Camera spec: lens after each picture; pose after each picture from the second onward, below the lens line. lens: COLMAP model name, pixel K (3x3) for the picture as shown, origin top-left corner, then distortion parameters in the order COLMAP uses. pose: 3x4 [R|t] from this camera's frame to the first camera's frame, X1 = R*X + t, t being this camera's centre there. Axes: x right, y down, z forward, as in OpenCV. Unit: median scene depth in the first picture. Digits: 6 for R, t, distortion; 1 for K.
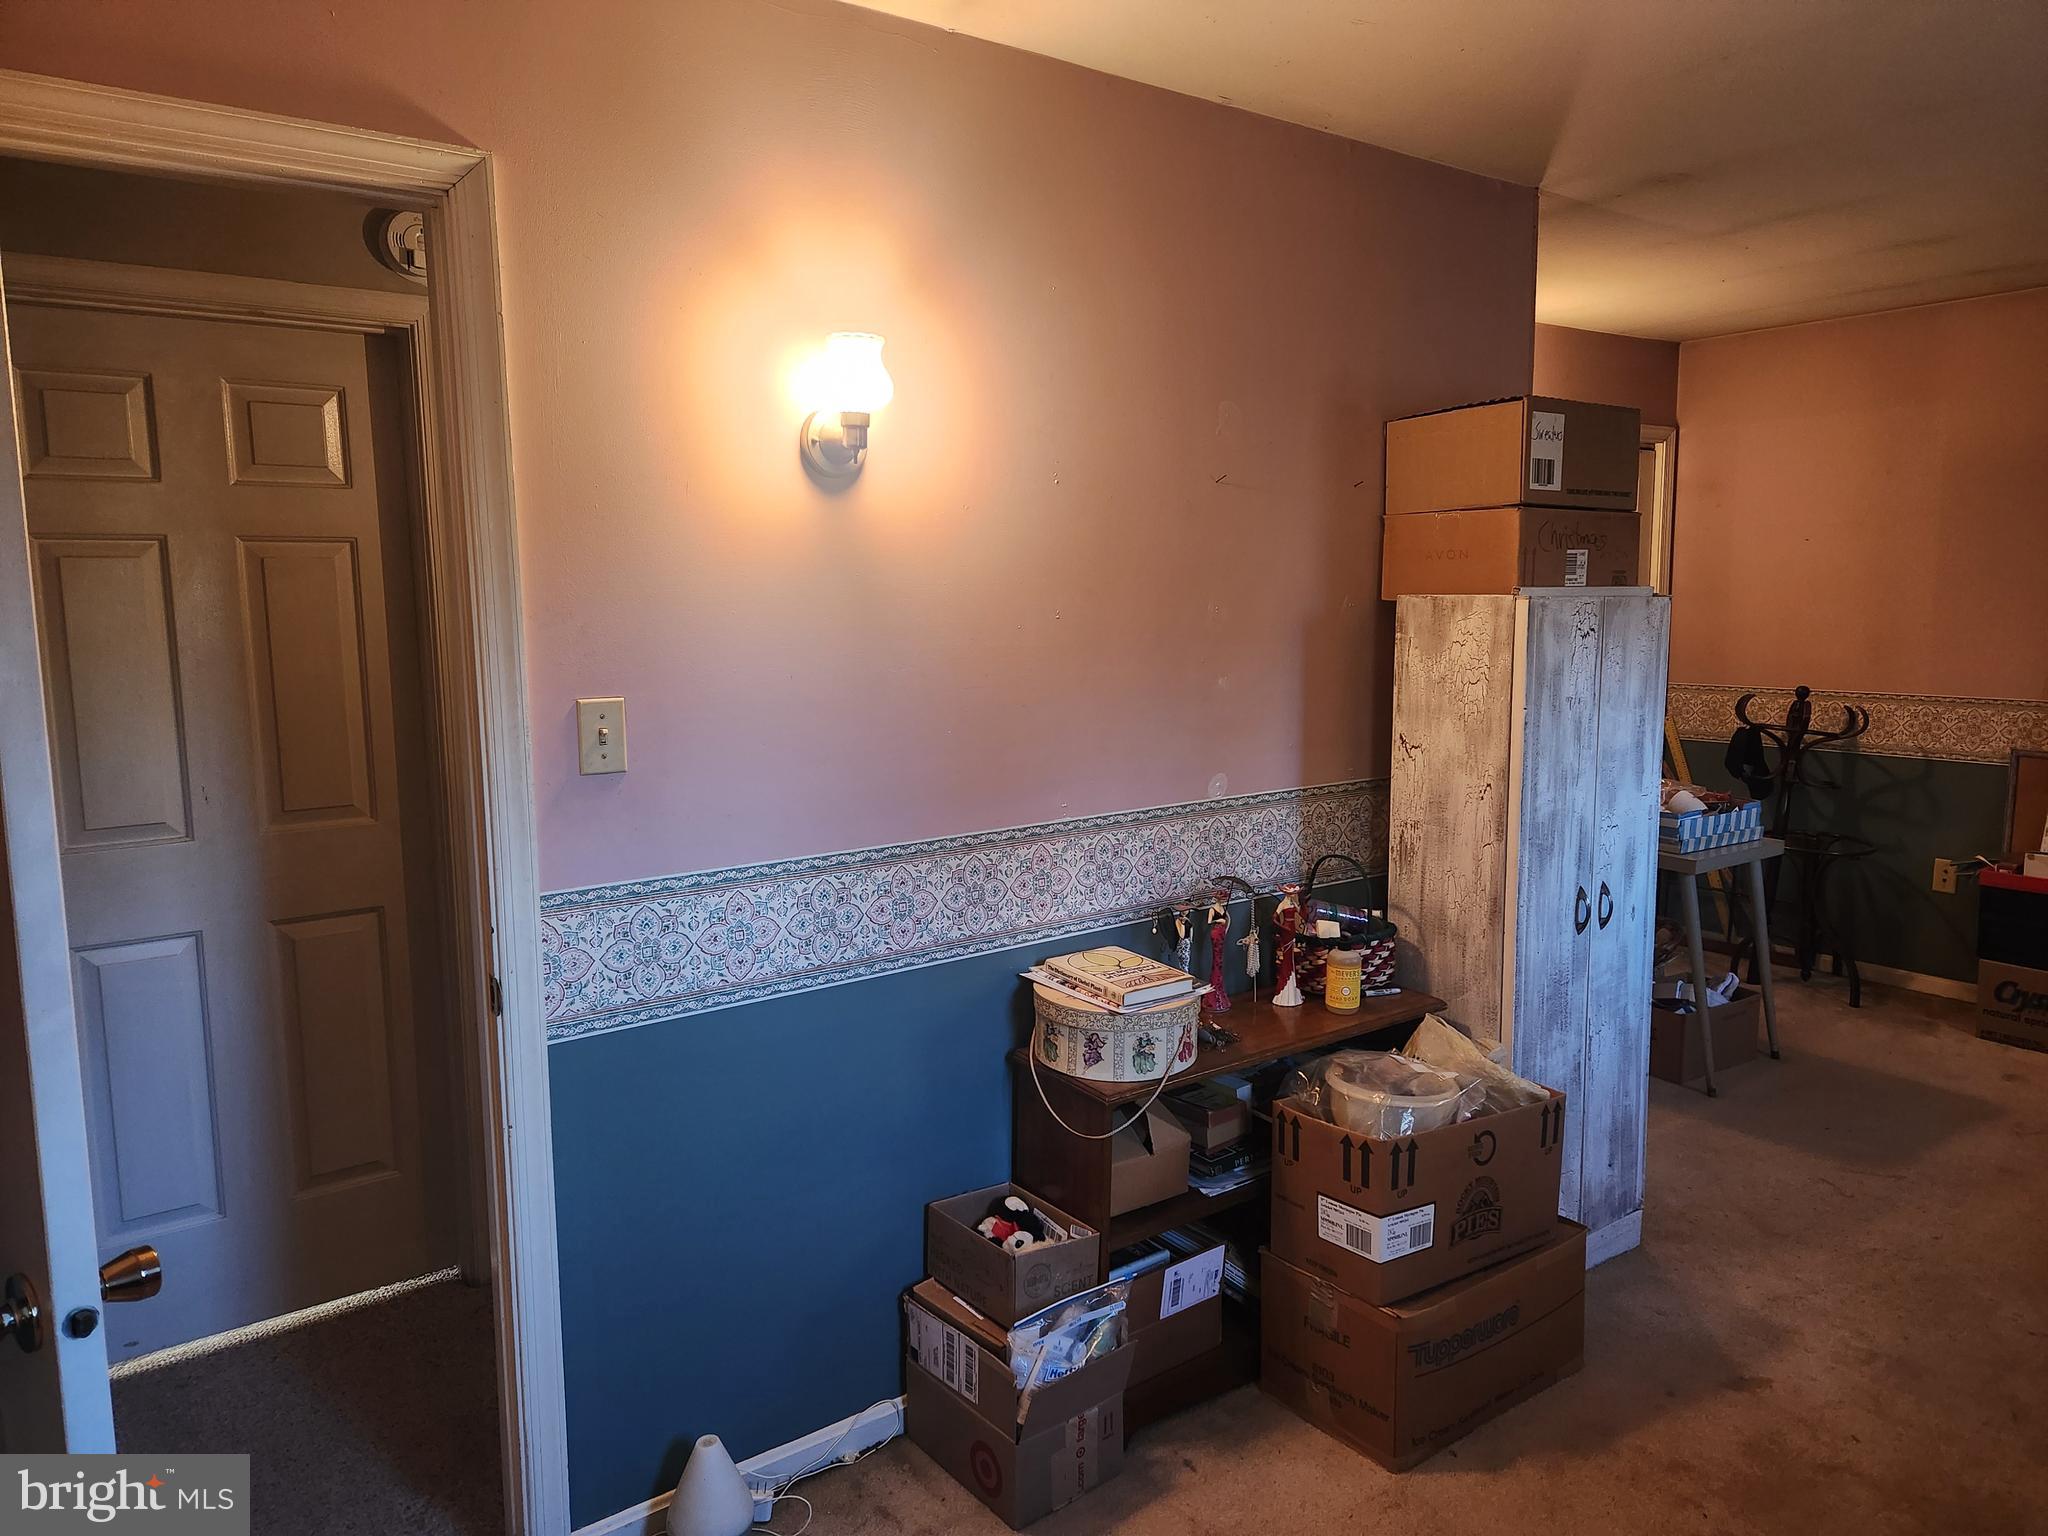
lens RADIAL K [[1369.4, 0, 1036.7], [0, 1369.4, 765.4], [0, 0, 1]] dist [0.062255, -0.056238]
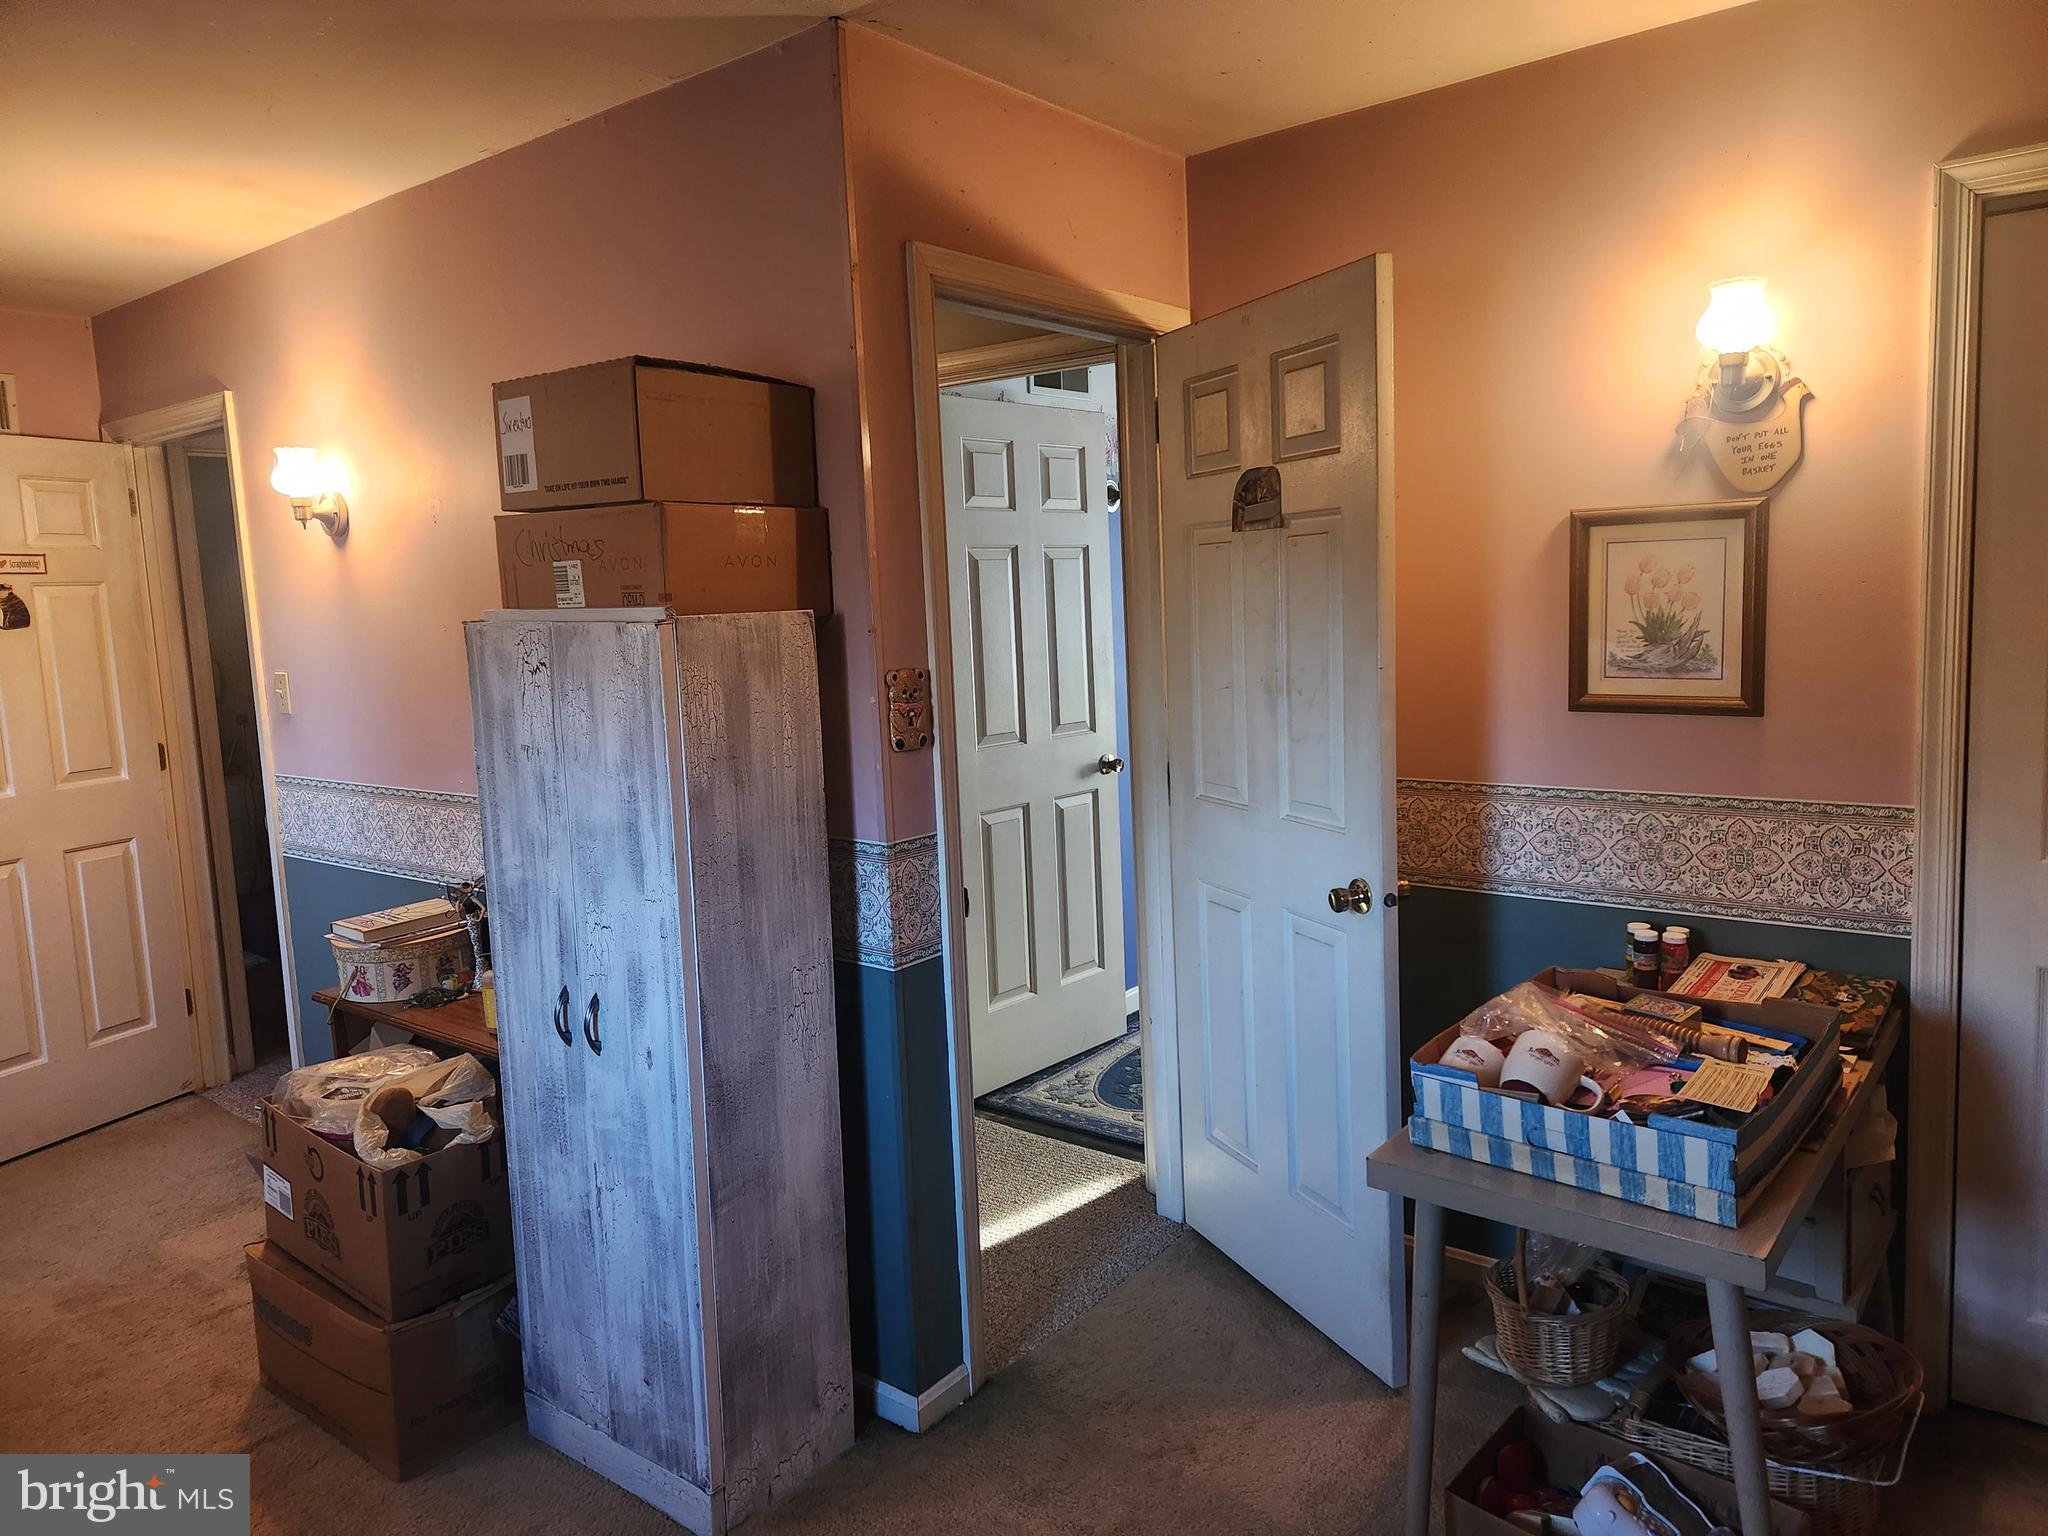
lens RADIAL K [[1369.4, 0, 1037.7], [0, 1369.4, 765.2], [0, 0, 1]] dist [0.062255, -0.056238]
pose [[0.266489, 0.121849, -0.956105, 1.220093], [-0.087307, 0.990950, 0.101956, -0.144078], [0.959876, 0.056304, 0.274716, 1.044973]]
